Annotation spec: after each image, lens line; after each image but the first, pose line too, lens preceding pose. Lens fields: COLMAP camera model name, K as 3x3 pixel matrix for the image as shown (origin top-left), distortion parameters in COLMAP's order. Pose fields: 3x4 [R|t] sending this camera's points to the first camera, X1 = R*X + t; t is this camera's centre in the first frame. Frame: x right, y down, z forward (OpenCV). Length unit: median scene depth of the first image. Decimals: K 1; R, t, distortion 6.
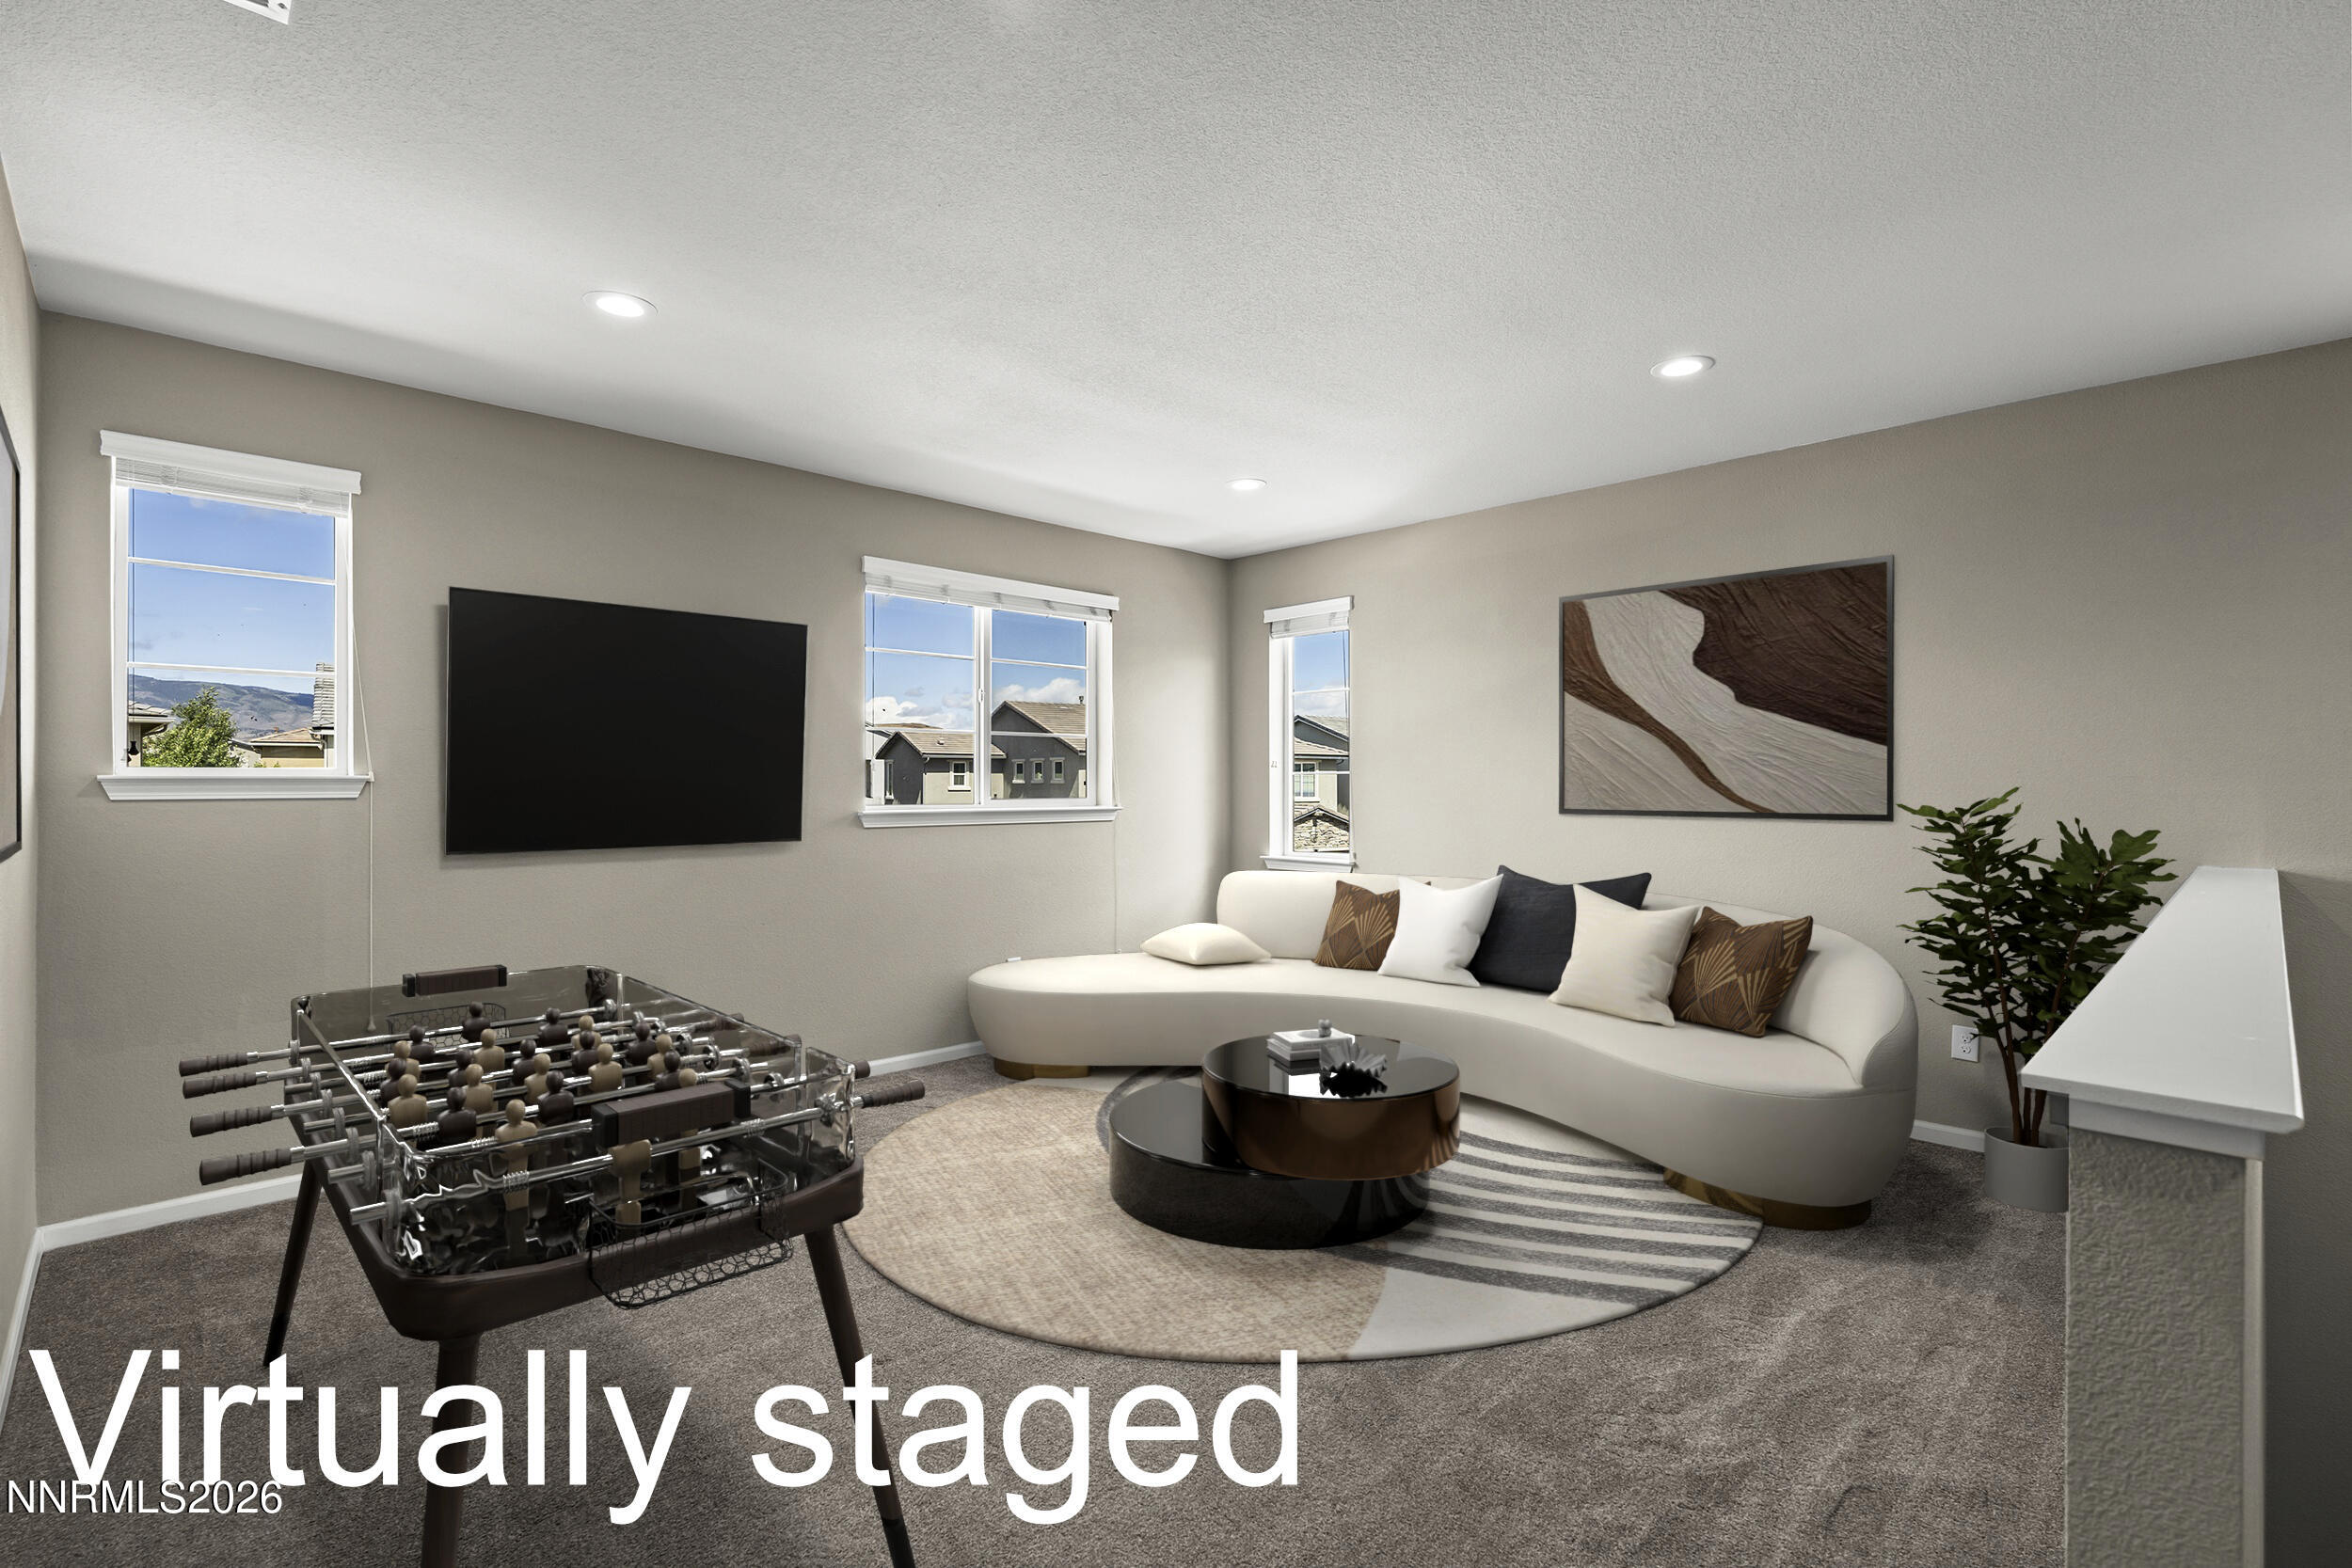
lens RADIAL K [[1068.7, 0, 1176.0], [0, 1068.7, 784.0], [0, 0, 1]] dist [-0.003694, -0.000065]
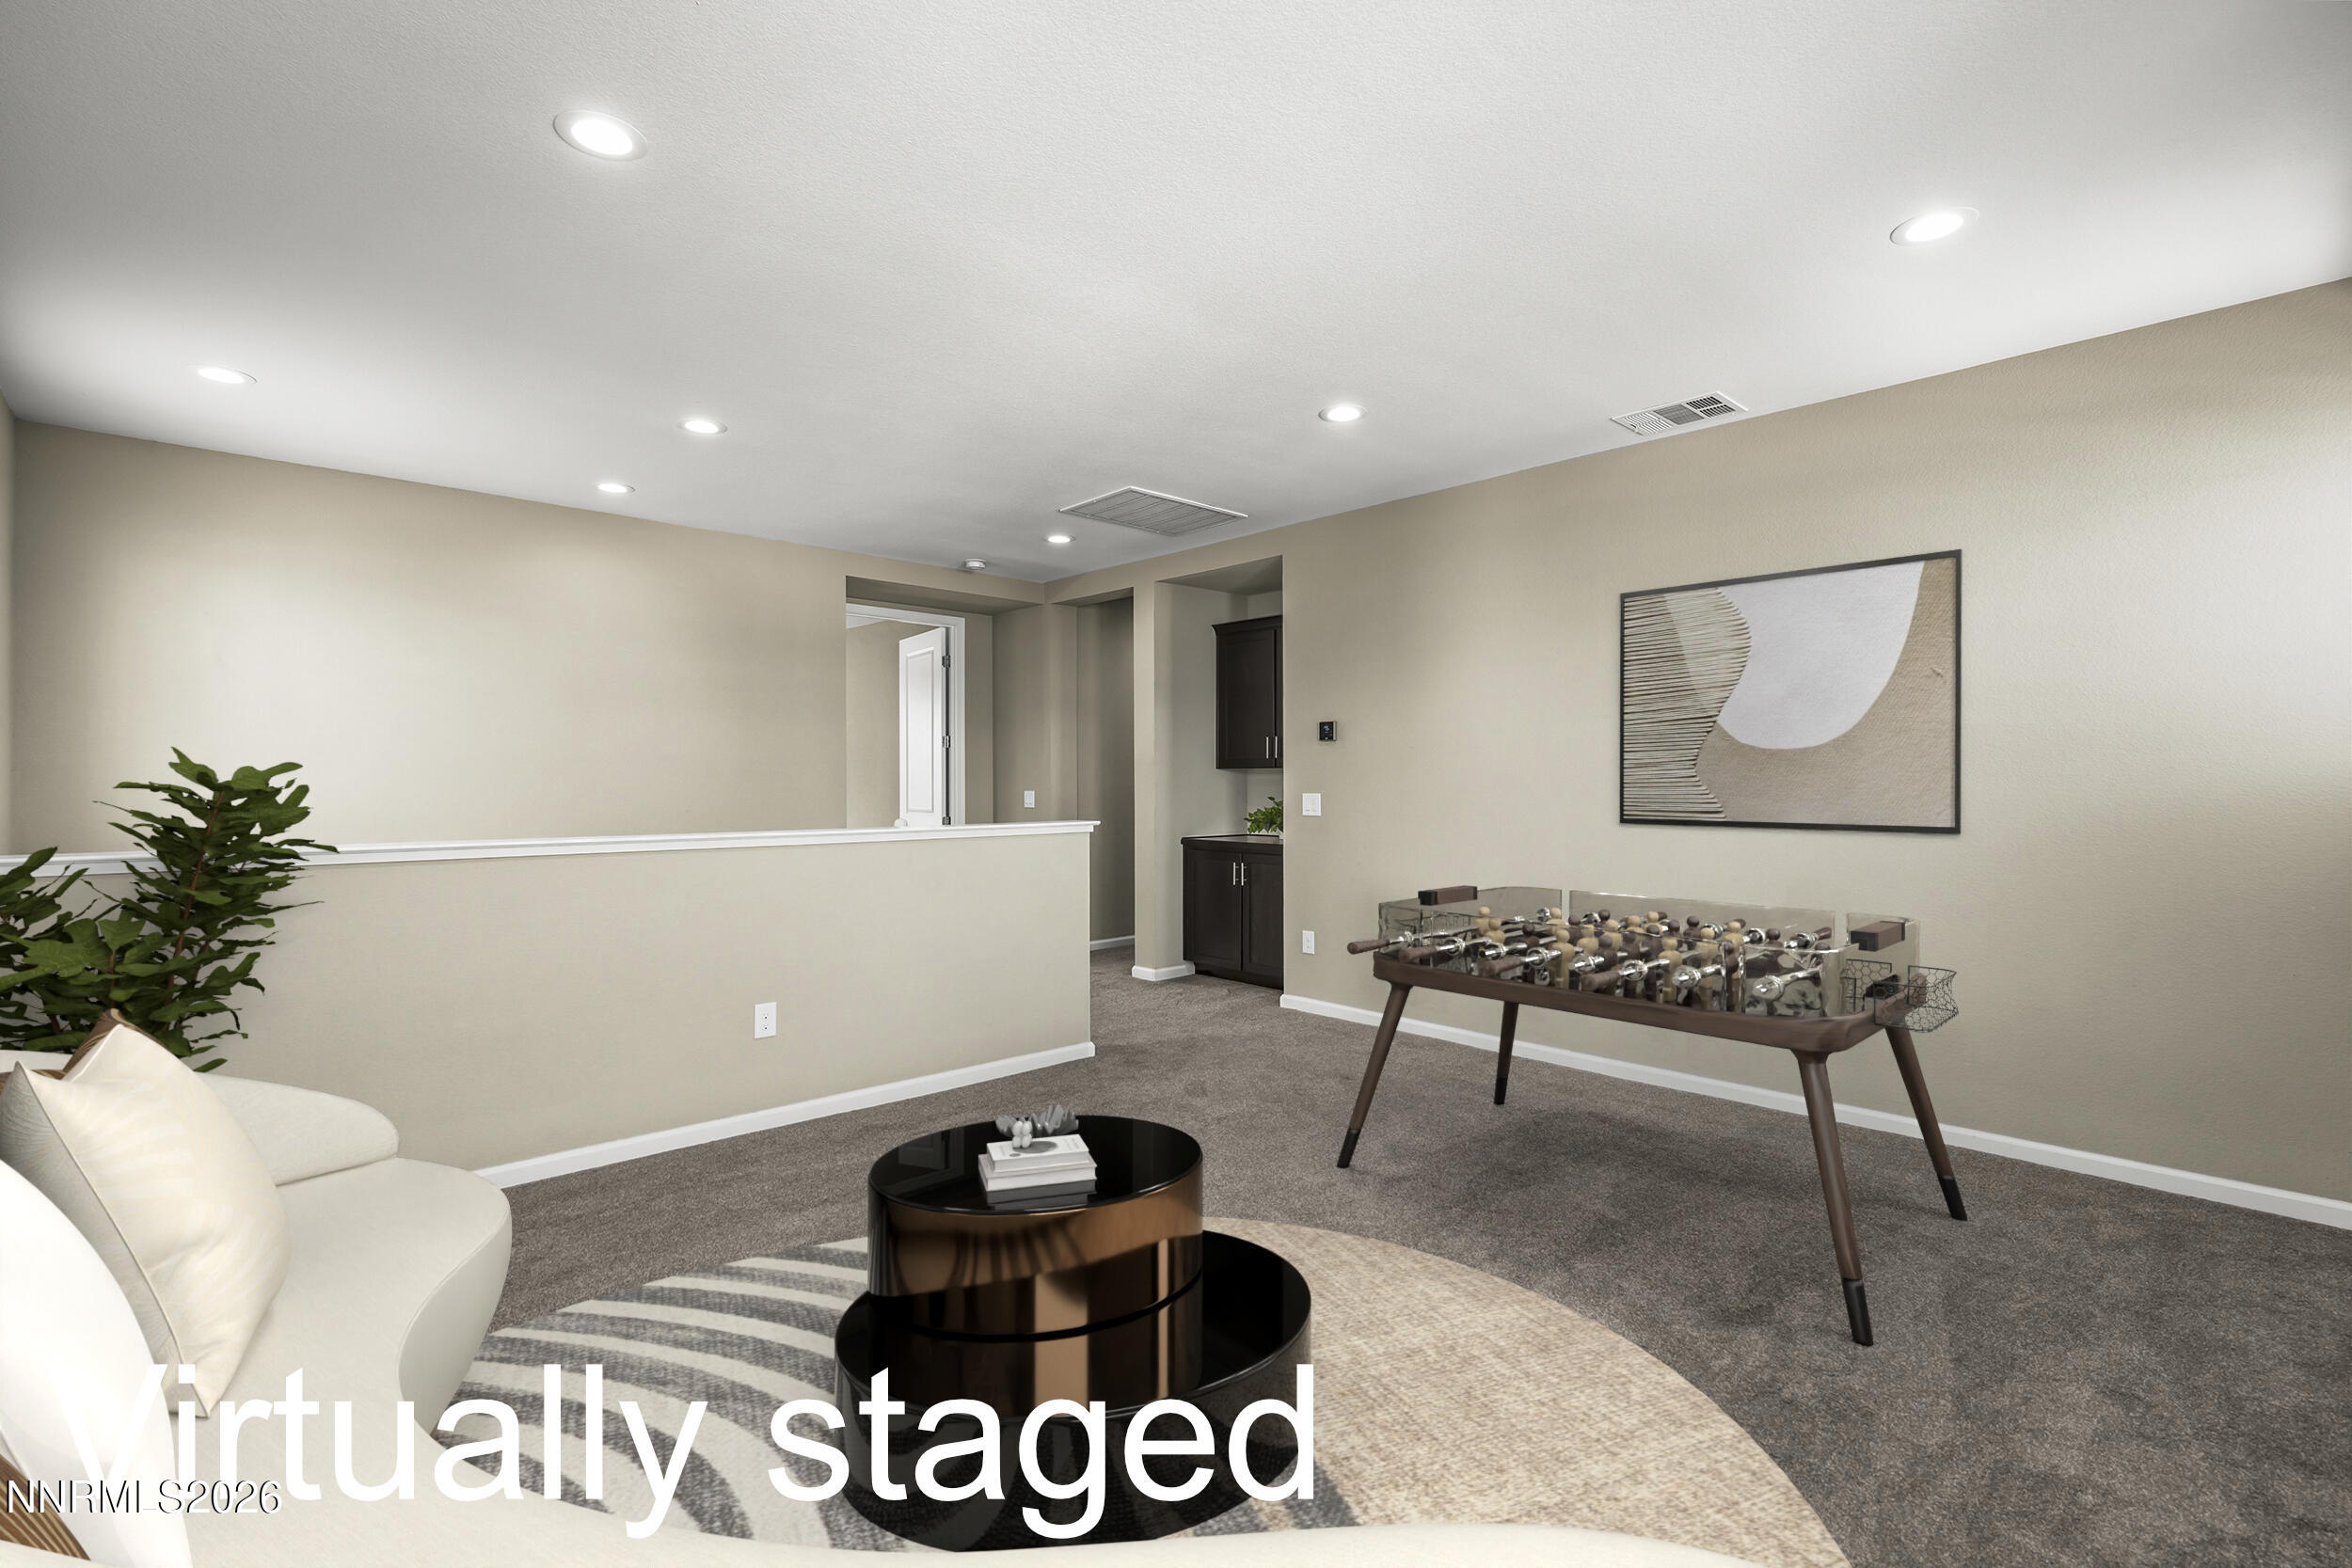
lens RADIAL K [[1068.7, 0, 1176.0], [0, 1068.7, 784.0], [0, 0, 1]] dist [-0.003694, -0.000065]
pose [[-0.999269, -0.001651, 0.038205, -0.001786], [-0.001505, 0.999992, 0.003838, -0.007677], [-0.038211, 0.003778, -0.999263, 1.778956]]
